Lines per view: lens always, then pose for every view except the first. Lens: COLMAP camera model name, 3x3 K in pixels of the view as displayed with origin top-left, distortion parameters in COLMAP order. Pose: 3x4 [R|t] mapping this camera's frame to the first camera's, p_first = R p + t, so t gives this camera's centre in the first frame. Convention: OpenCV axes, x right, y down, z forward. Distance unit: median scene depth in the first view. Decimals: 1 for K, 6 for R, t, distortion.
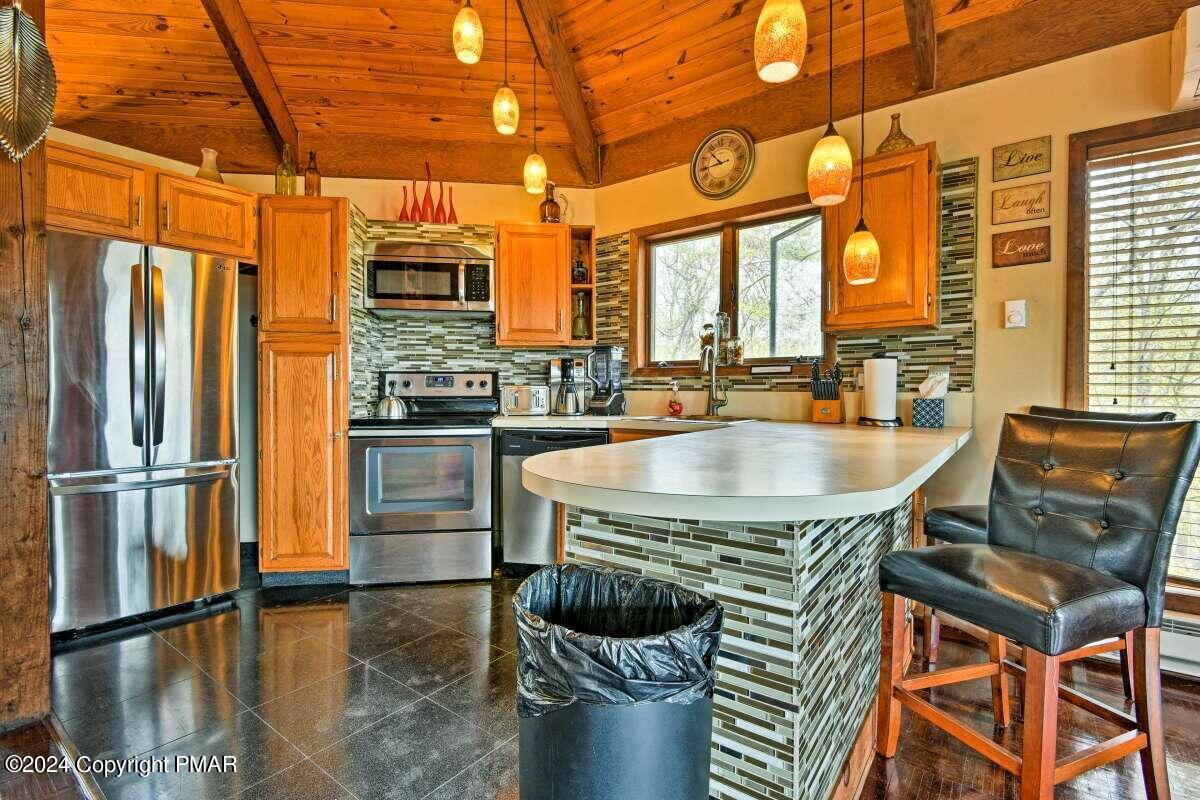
lens RADIAL K [[544.7, 0, 600.0], [0, 544.7, 400.0], [0, 0, 1]] dist [-0.001046, -0.000418]
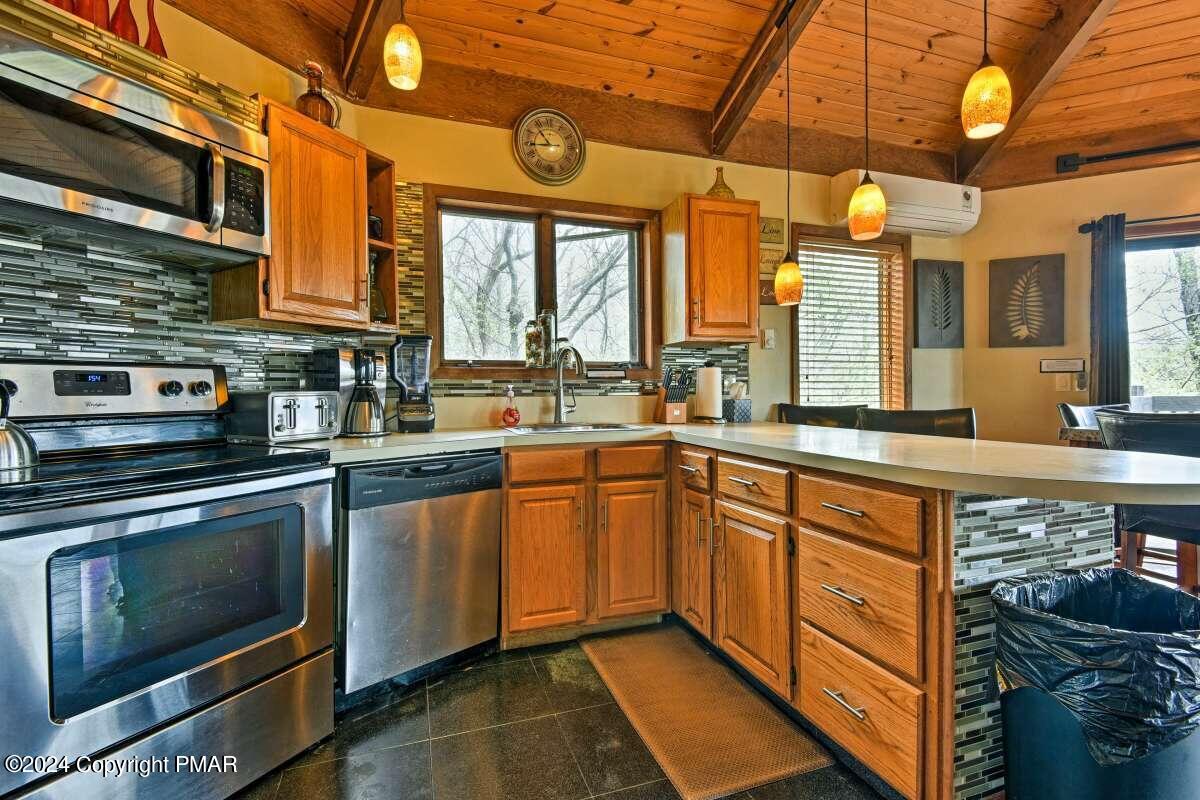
lens RADIAL K [[540.0, 0, 600.0], [0, 540.0, 400.0], [0, 0, 1]] dist [0.001212, 0.000089]
pose [[0.560177, -0.018816, 0.828159, -0.470913], [0.022776, 0.999714, 0.007308, -0.014060], [-0.828059, 0.014769, 0.560446, 0.419144]]
